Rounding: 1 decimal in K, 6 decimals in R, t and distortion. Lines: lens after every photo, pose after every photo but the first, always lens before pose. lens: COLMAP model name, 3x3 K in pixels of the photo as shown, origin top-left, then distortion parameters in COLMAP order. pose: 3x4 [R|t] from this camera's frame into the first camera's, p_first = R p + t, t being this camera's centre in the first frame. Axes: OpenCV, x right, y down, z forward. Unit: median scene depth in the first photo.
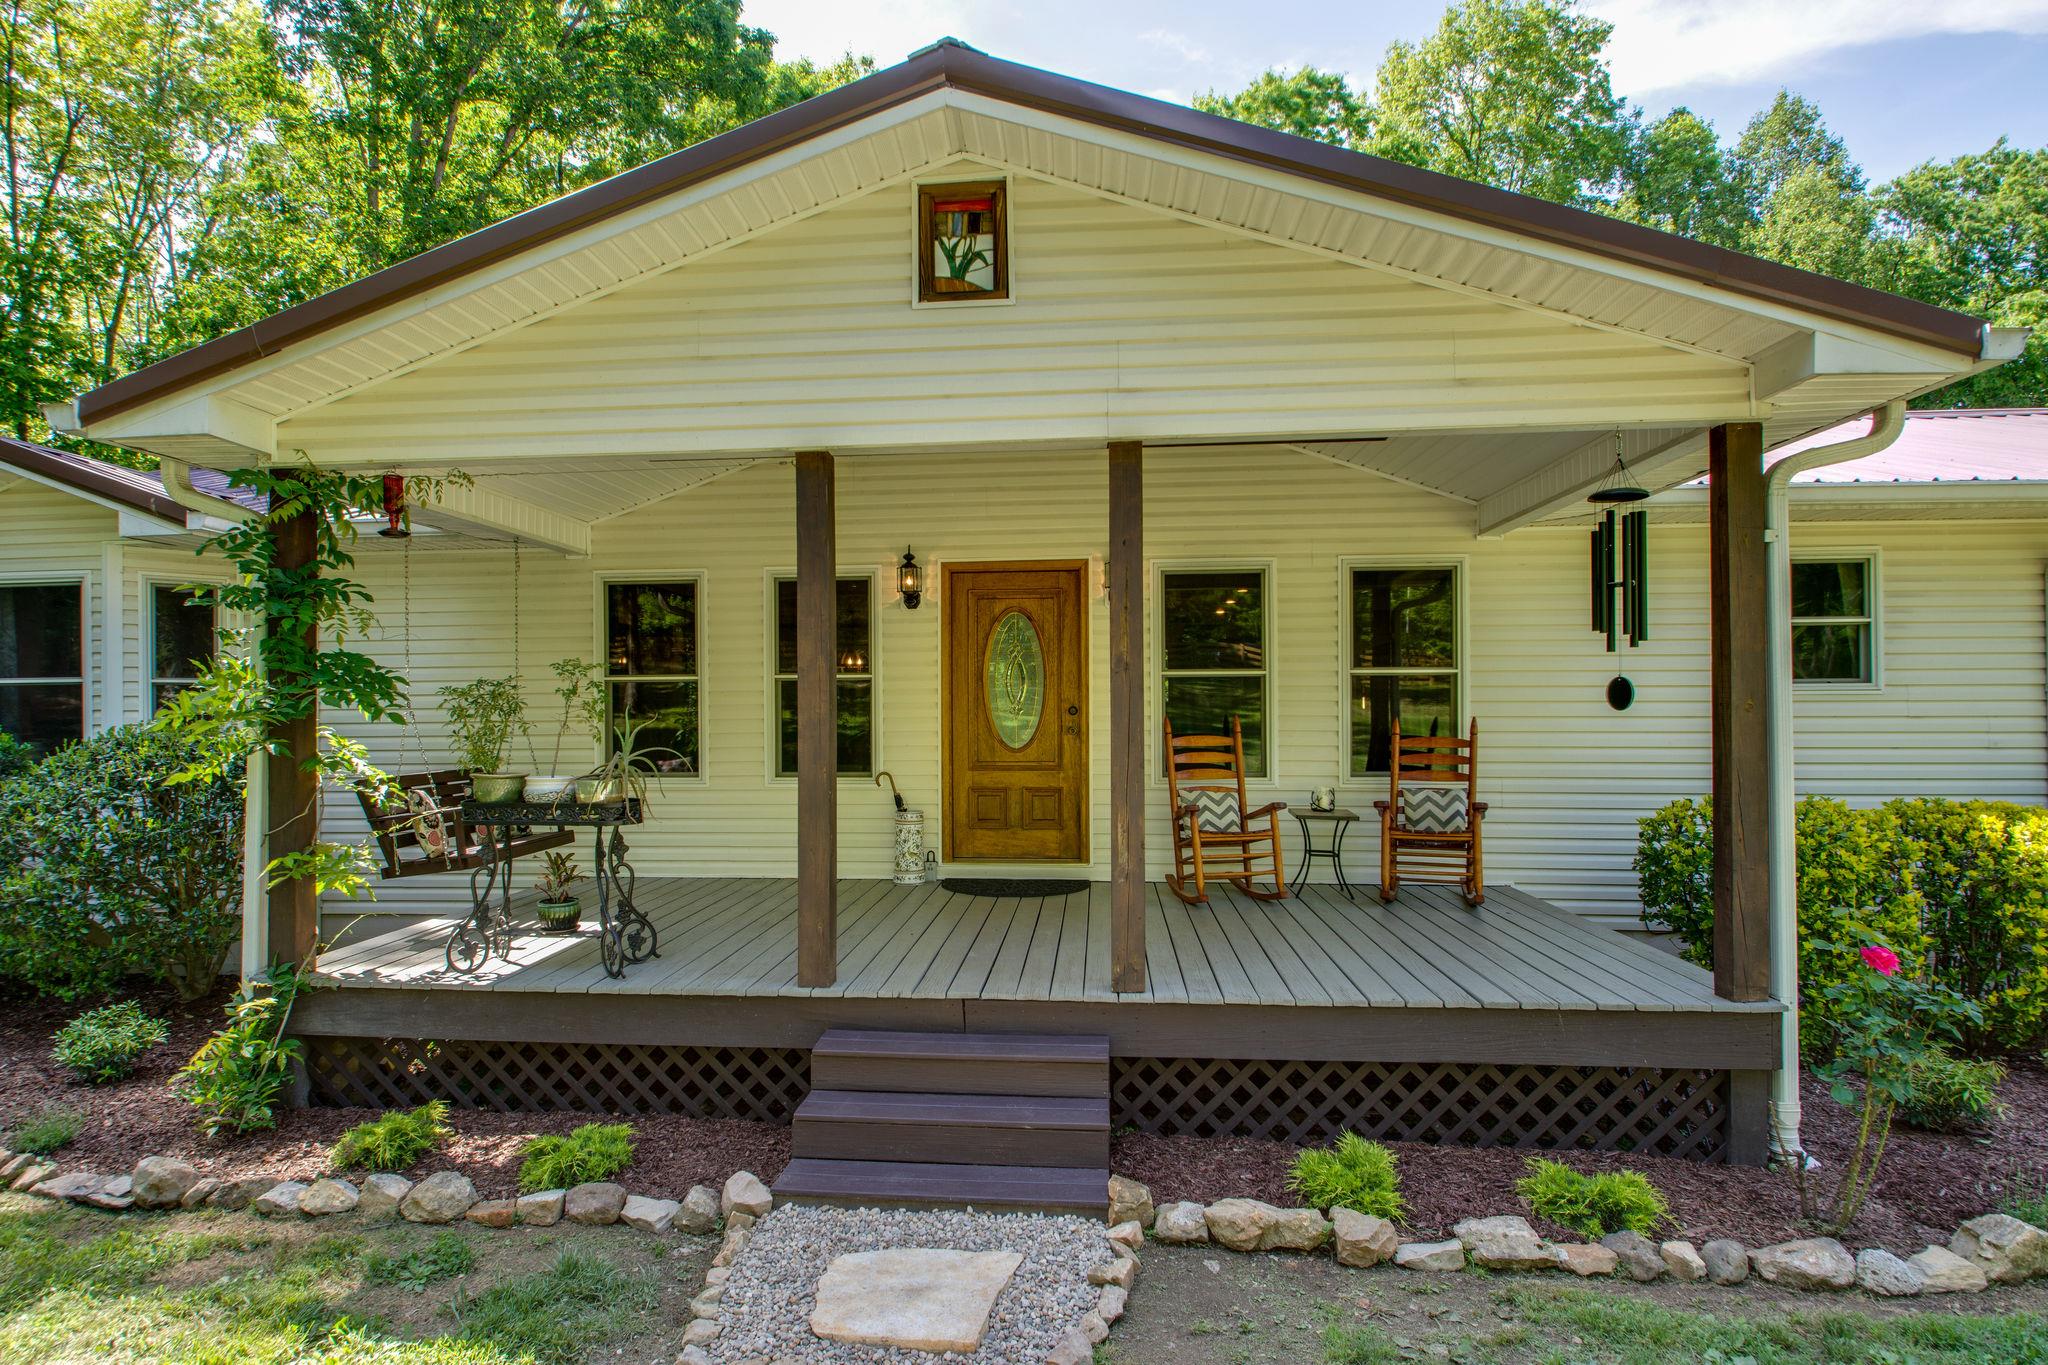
lens RADIAL K [[1012.7, 0, 1017.0], [0, 1012.7, 717.4], [0, 0, 1]] dist [0.001106, -0.000378]
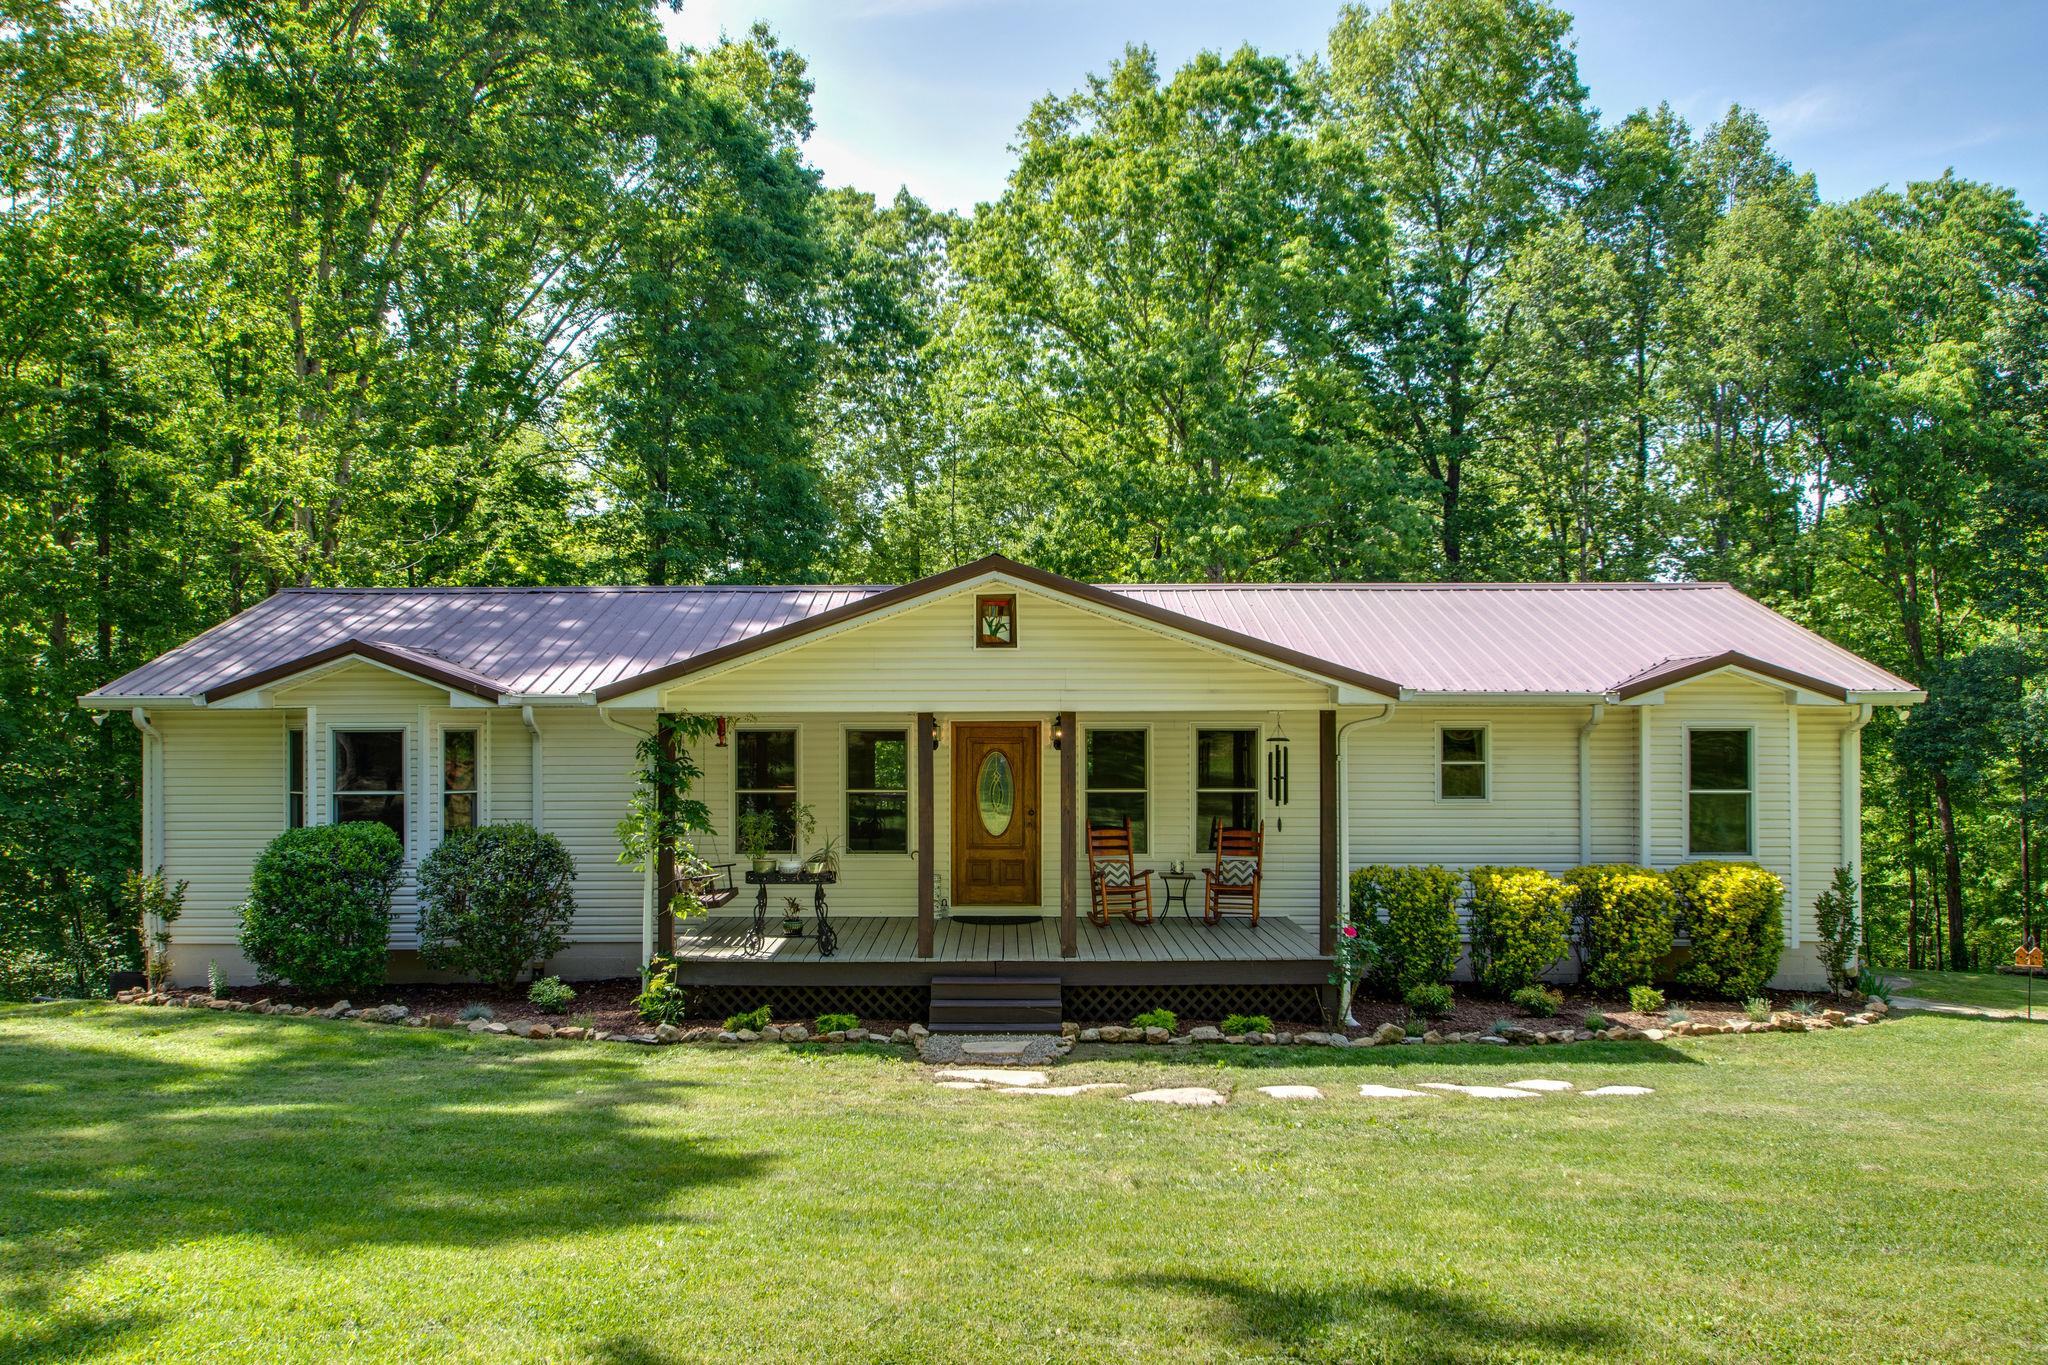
lens RADIAL K [[1487.5, 0, 1023.6], [0, 1487.5, 720.6], [0, 0, 1]] dist [0.000629, 0.001454]
pose [[0.995235, 0.004897, 0.097380, -0.210709], [-0.004542, 0.999982, -0.003864, -0.161167], [-0.097397, 0.003403, 0.995240, -1.530095]]
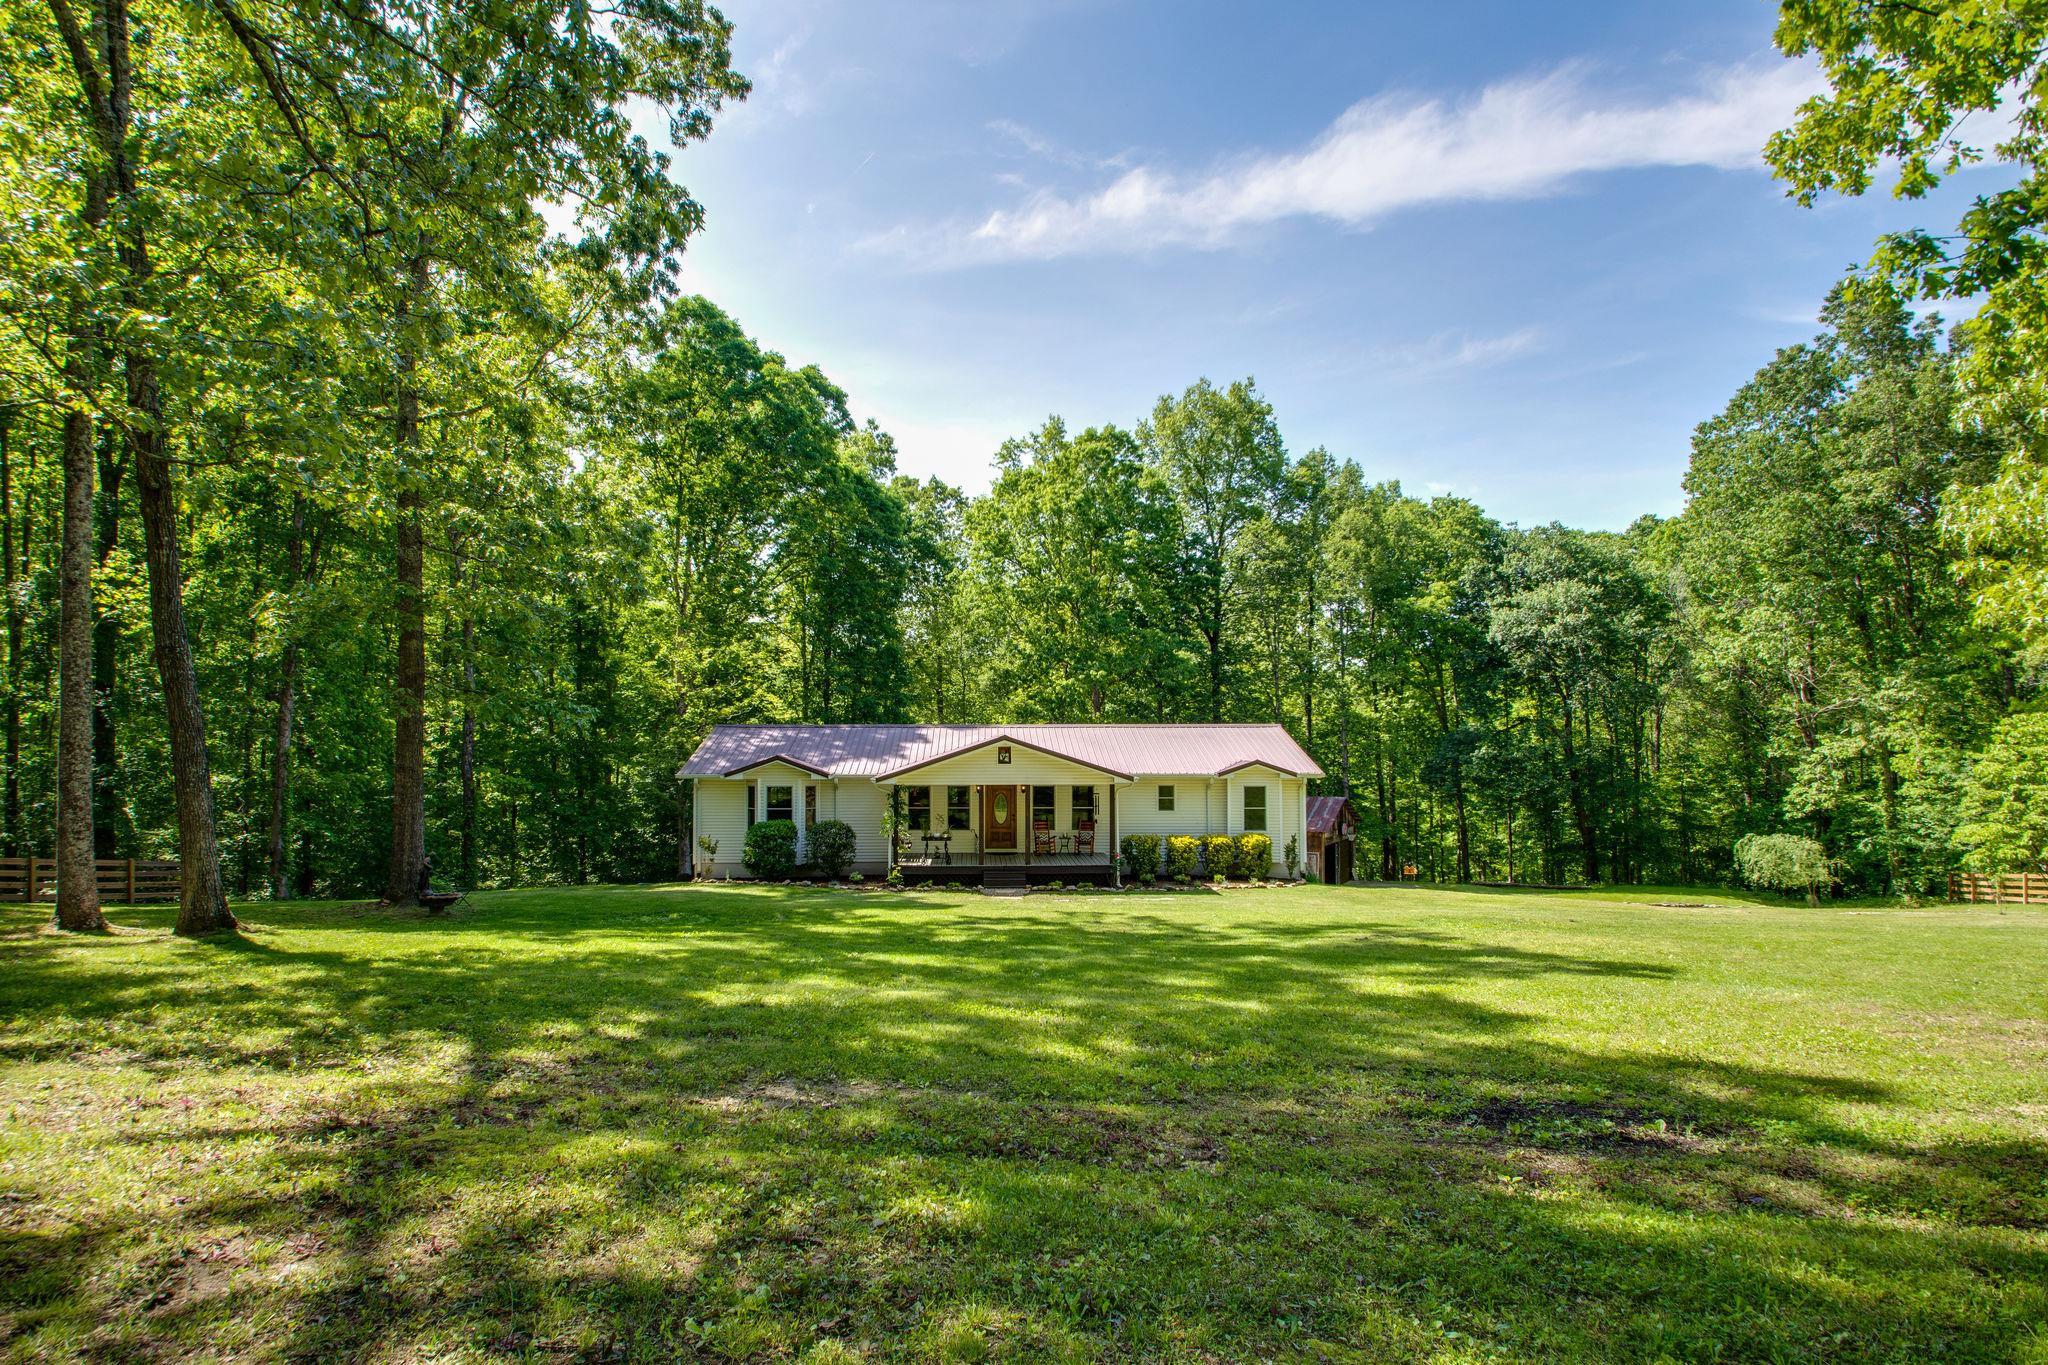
lens RADIAL K [[1012.7, 0, 1017.0], [0, 1012.7, 717.4], [0, 0, 1]] dist [0.001106, -0.000378]
pose [[0.991334, 0.009348, 0.131029, -0.588274], [-0.007146, 0.999825, -0.017265, -0.410527], [-0.131168, 0.016179, 0.991228, -3.923927]]
